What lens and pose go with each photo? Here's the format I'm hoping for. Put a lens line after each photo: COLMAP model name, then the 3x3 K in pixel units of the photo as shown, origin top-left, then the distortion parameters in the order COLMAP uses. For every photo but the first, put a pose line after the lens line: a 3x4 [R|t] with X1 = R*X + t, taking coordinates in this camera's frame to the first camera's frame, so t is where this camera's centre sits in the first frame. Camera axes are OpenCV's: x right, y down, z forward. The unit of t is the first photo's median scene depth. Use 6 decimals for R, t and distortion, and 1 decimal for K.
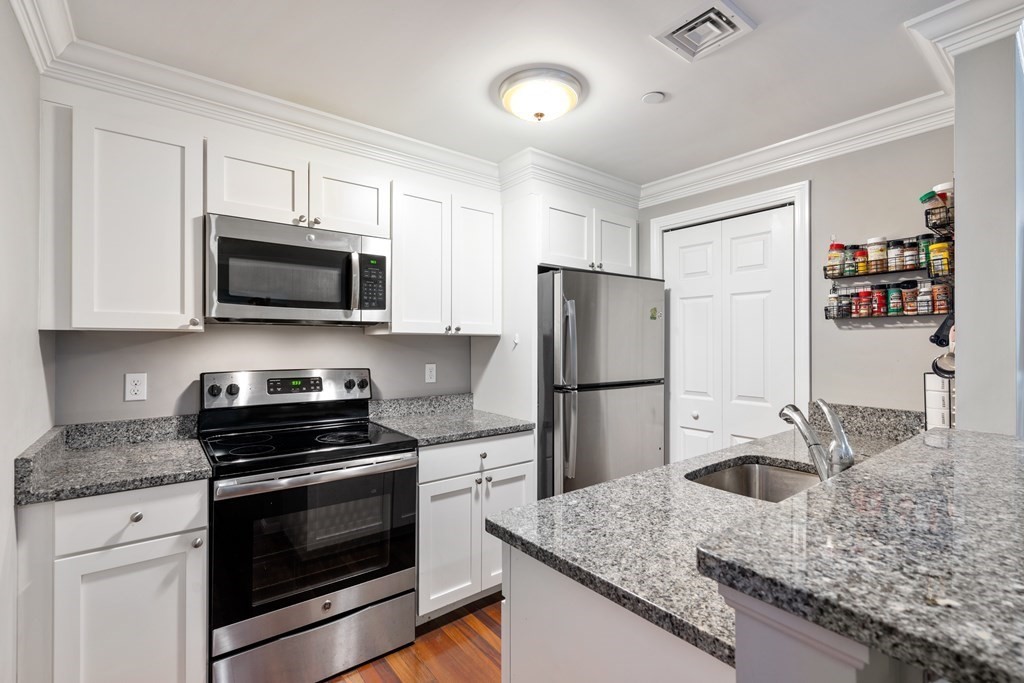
lens RADIAL K [[462.2, 0, 508.9], [0, 462.2, 342.4], [0, 0, 1]] dist [-0.008773, 0.000423]
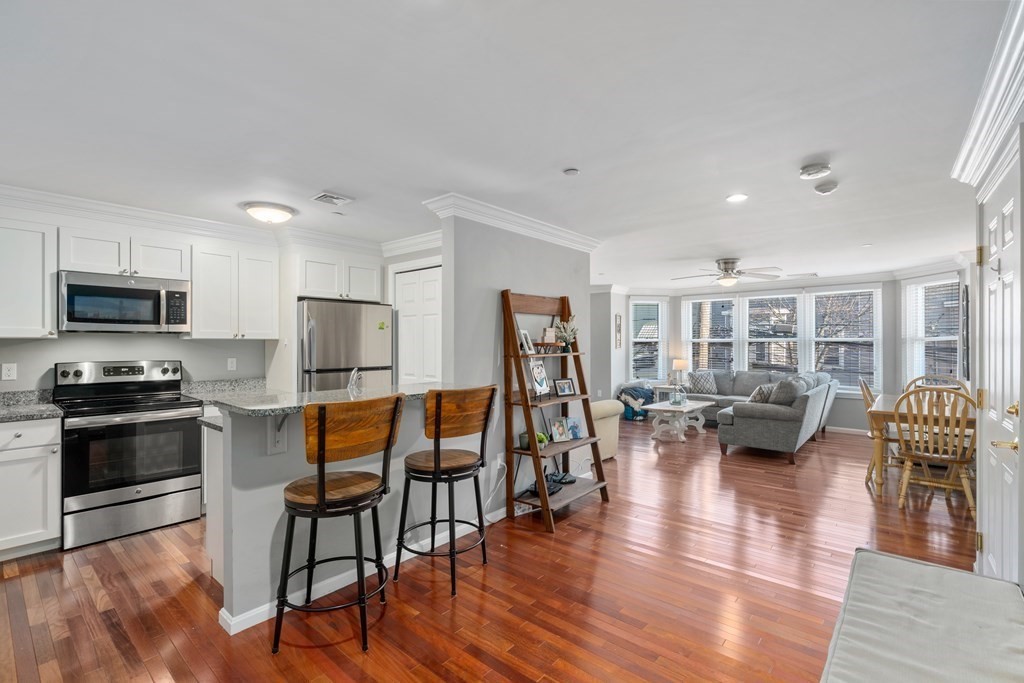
lens RADIAL K [[462.2, 0, 515.6], [0, 462.2, 342.6], [0, 0, 1]] dist [-0.008773, 0.000423]
pose [[0.978652, -0.001131, 0.205520, 0.590170], [0.000654, 0.999997, 0.002388, -0.009355], [-0.205522, -0.002203, 0.978650, -0.918852]]
